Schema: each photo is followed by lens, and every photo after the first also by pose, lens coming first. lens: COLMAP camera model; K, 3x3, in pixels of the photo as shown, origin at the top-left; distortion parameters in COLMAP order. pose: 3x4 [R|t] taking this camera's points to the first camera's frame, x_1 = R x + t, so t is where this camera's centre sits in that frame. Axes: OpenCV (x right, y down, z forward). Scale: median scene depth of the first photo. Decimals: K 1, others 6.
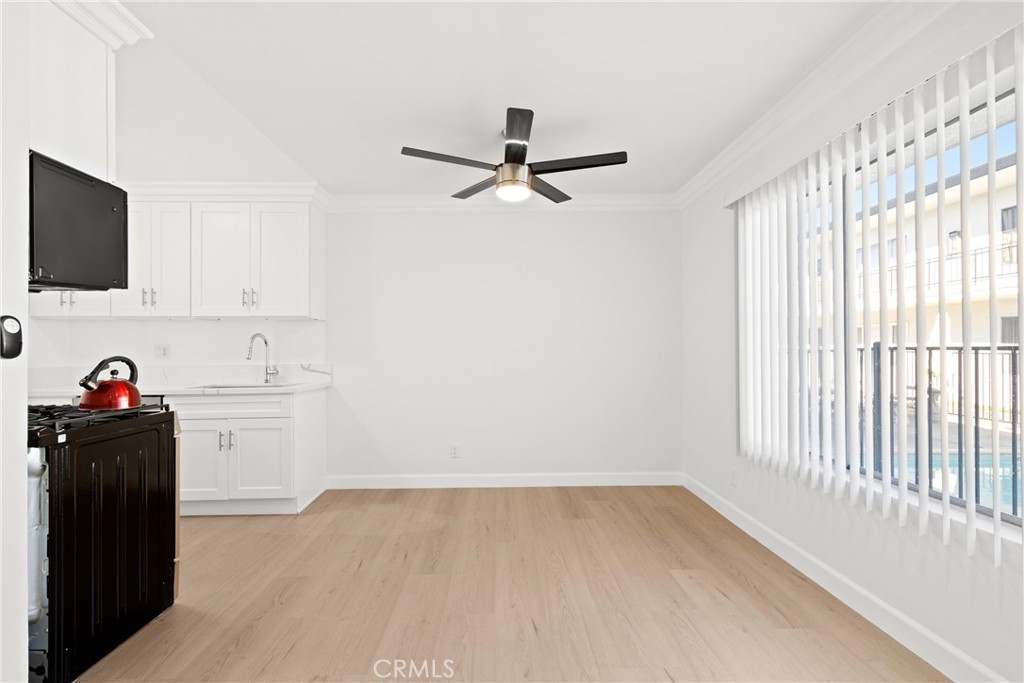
lens RADIAL K [[460.0, 0, 509.1], [0, 460.0, 347.9], [0, 0, 1]] dist [0.006789, 0.000564]
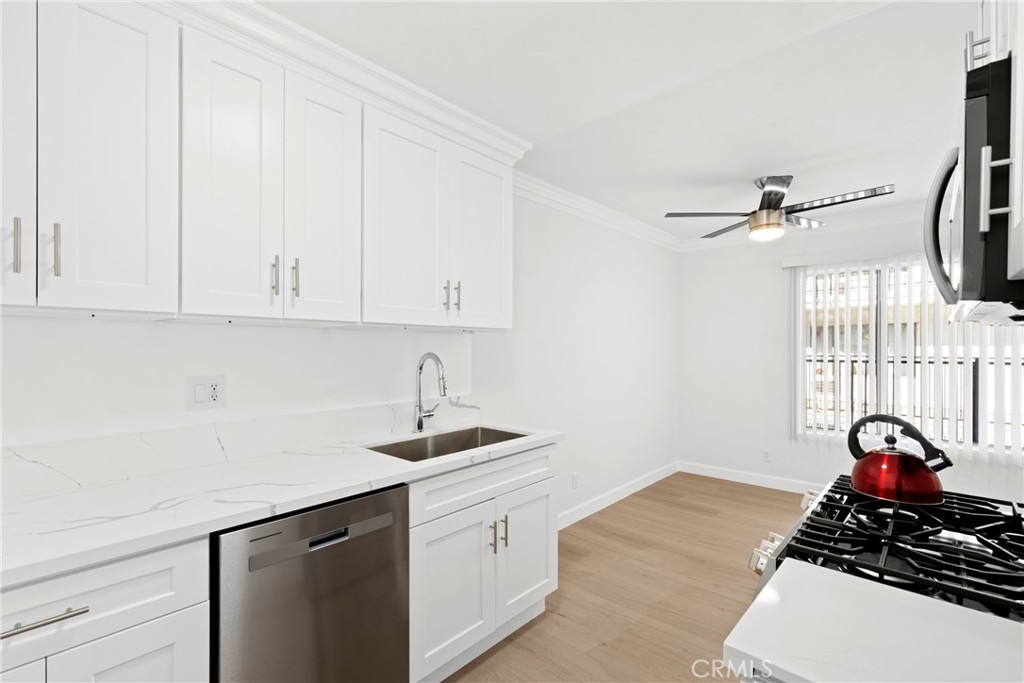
lens RADIAL K [[460.0, 0, 508.4], [0, 460.0, 345.4], [0, 0, 1]] dist [0.006789, 0.000564]
pose [[0.685702, 0.008311, 0.727835, -1.266011], [-0.009601, 0.999951, -0.002373, -0.056741], [-0.727819, -0.005361, 0.685748, 0.693817]]
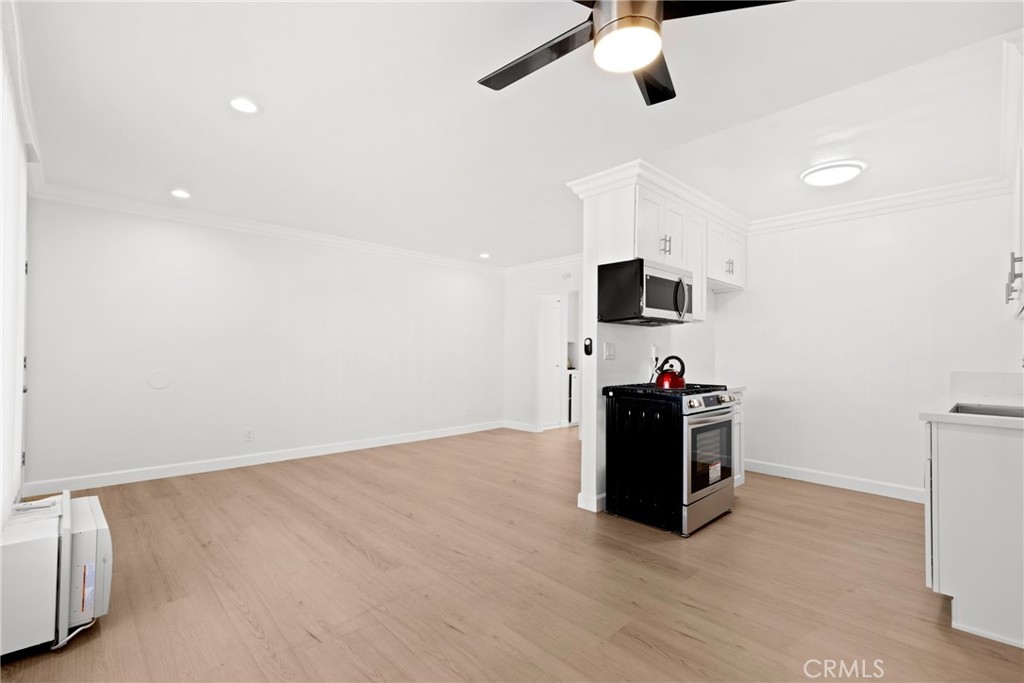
lens RADIAL K [[460.0, 0, 508.1], [0, 460.0, 346.1], [0, 0, 1]] dist [0.006789, 0.000564]
pose [[-0.736557, -0.008510, -0.676322, 0.472332], [-0.000892, 0.999932, -0.011610, 0.002561], [0.676375, -0.007948, -0.736514, 1.319300]]
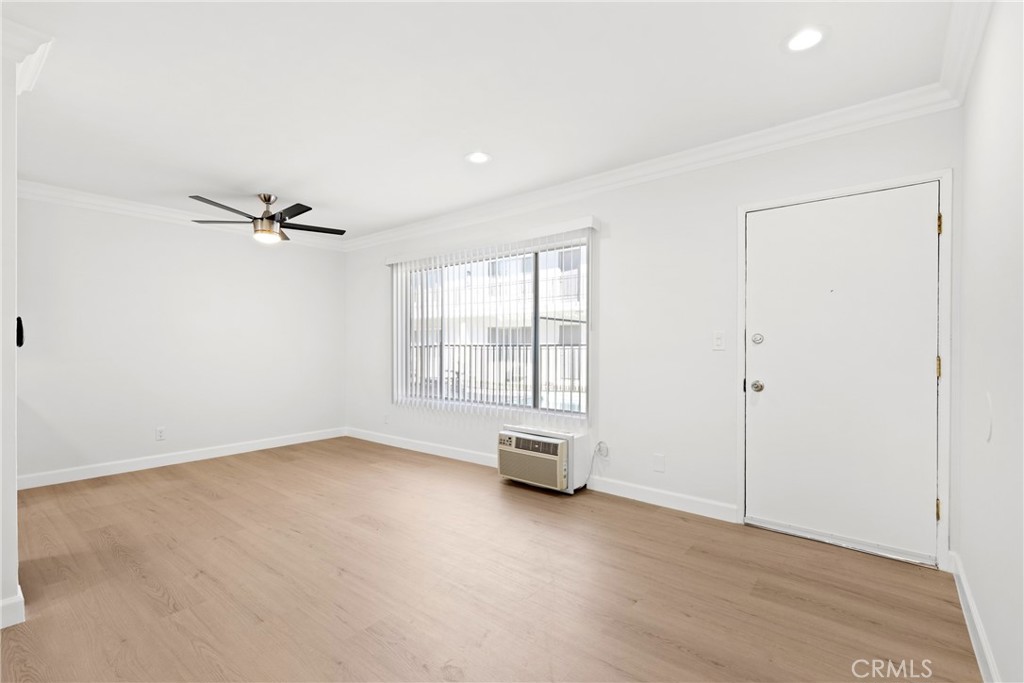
lens RADIAL K [[460.0, 0, 507.6], [0, 460.0, 346.6], [0, 0, 1]] dist [0.006789, 0.000564]
pose [[0.651279, 0.004908, 0.758823, -0.618193], [-0.006332, 0.999979, -0.001033, 0.007667], [-0.758812, -0.004132, 0.651297, -0.553888]]
